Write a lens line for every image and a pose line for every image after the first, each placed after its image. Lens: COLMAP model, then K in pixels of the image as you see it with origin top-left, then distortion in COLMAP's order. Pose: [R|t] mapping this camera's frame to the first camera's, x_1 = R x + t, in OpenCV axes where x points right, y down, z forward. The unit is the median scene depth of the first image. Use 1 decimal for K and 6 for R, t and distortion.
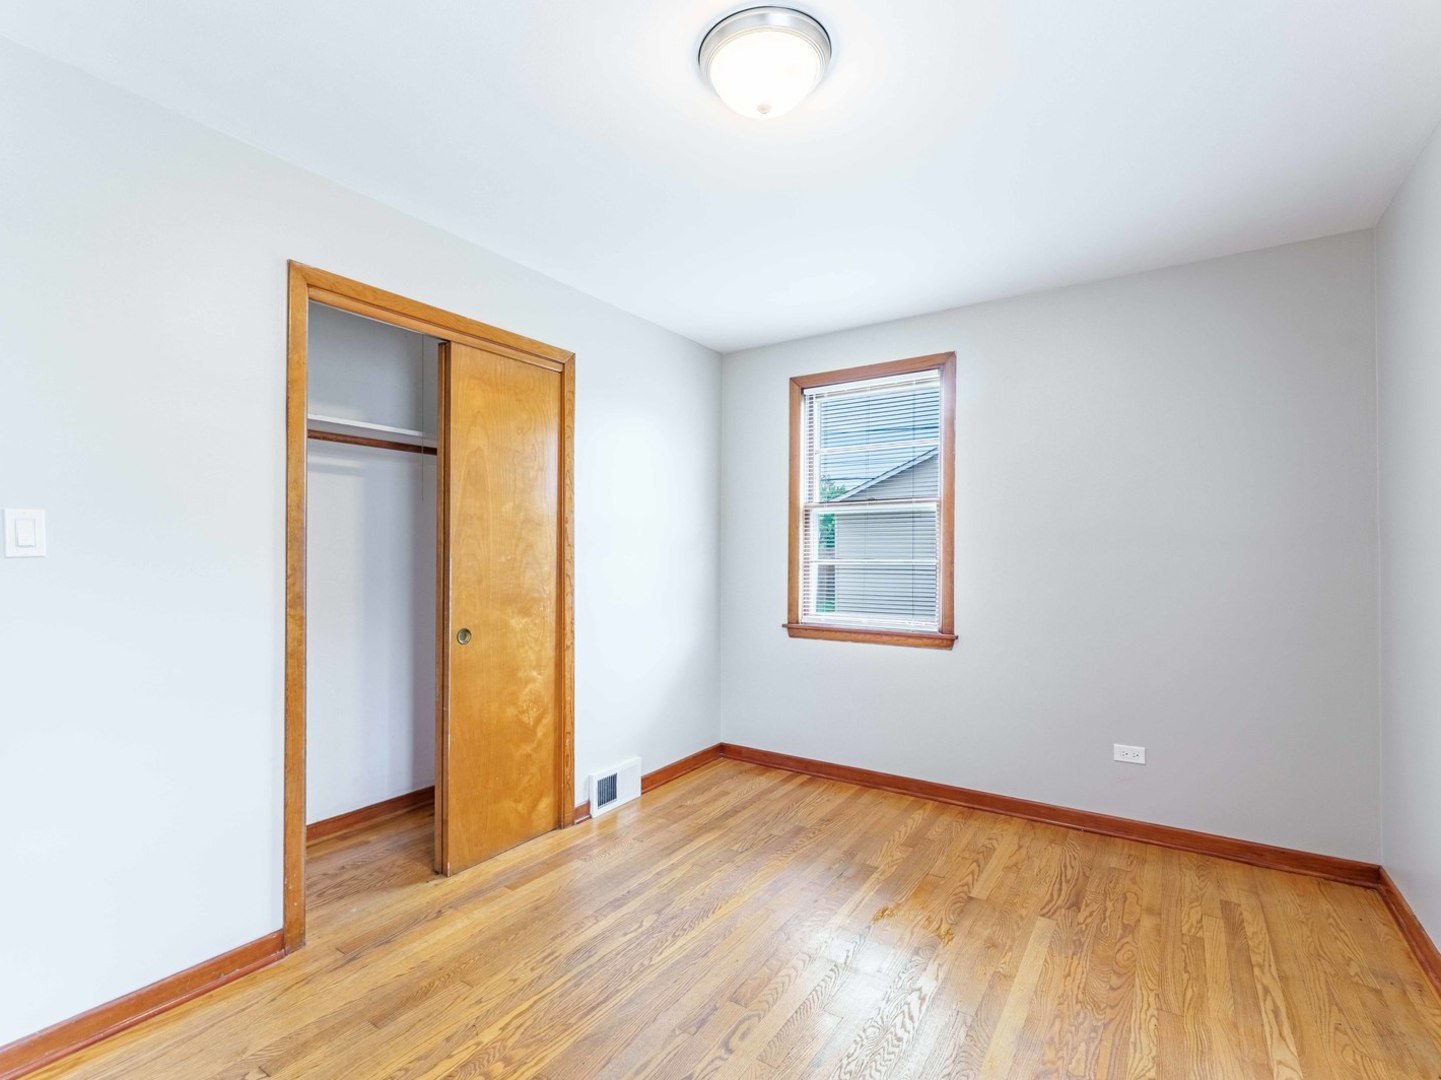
lens RADIAL K [[666.7, 0, 715.9], [0, 666.7, 542.9], [0, 0, 1]] dist [0.005506, -0.000367]
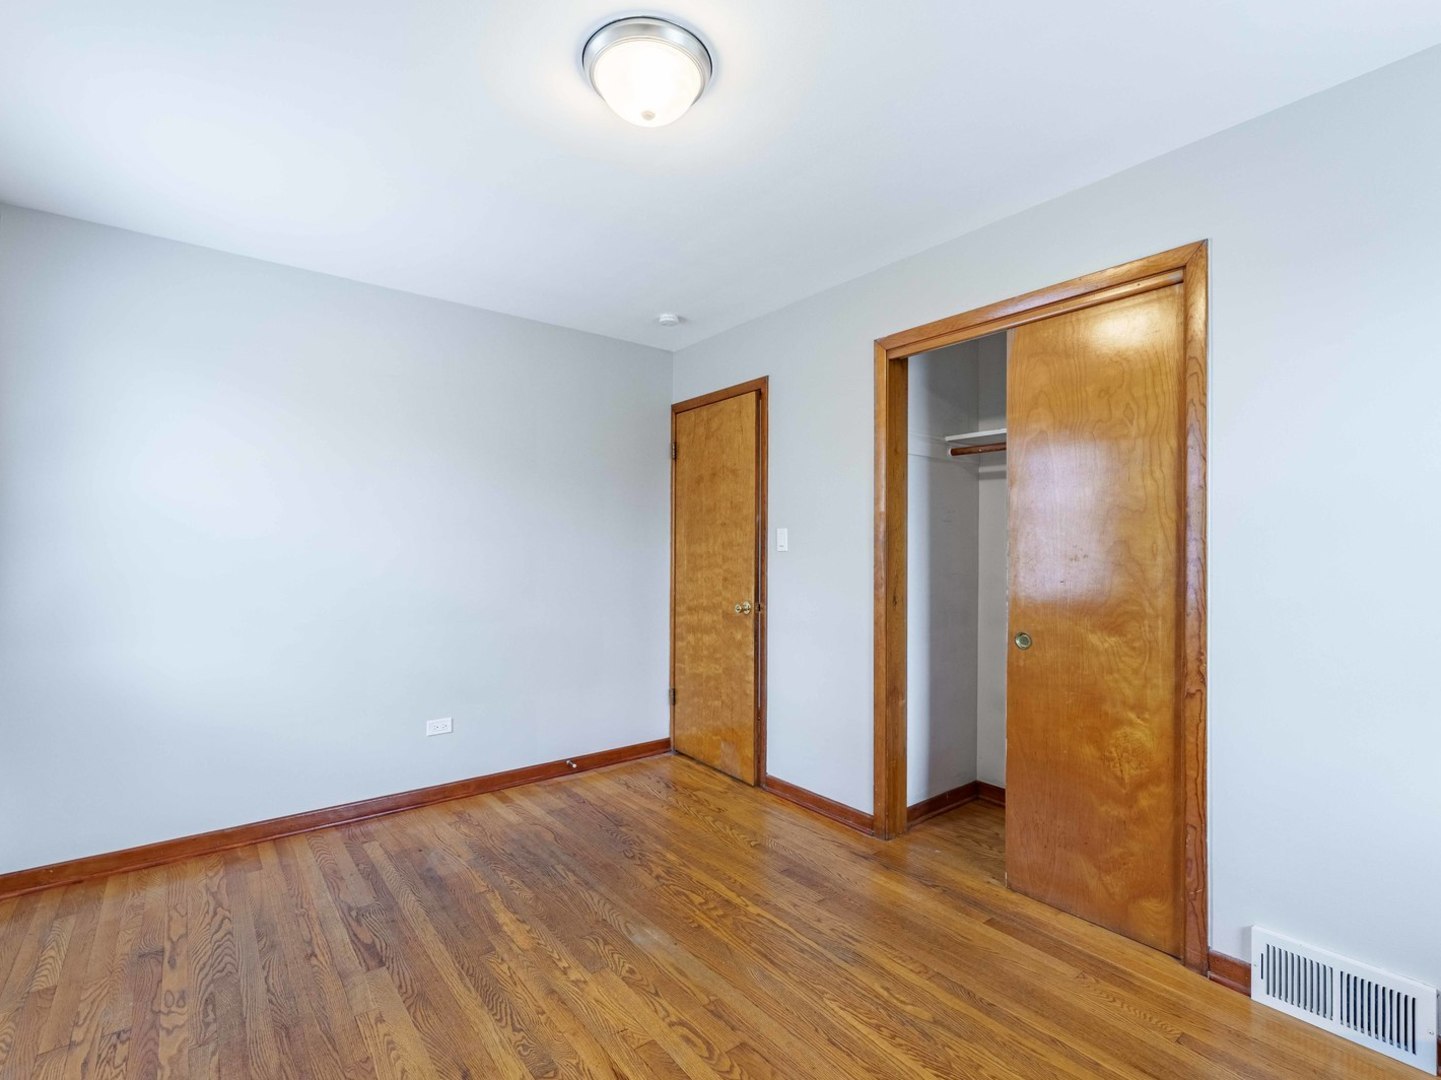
lens RADIAL K [[666.7, 0, 711.2], [0, 666.7, 544.8], [0, 0, 1]] dist [0.005506, -0.000367]
pose [[-0.292744, -0.010077, -0.956138, 0.940655], [0.006973, 0.999895, -0.012673, 0.023959], [0.956166, -0.010377, -0.292643, 1.280696]]
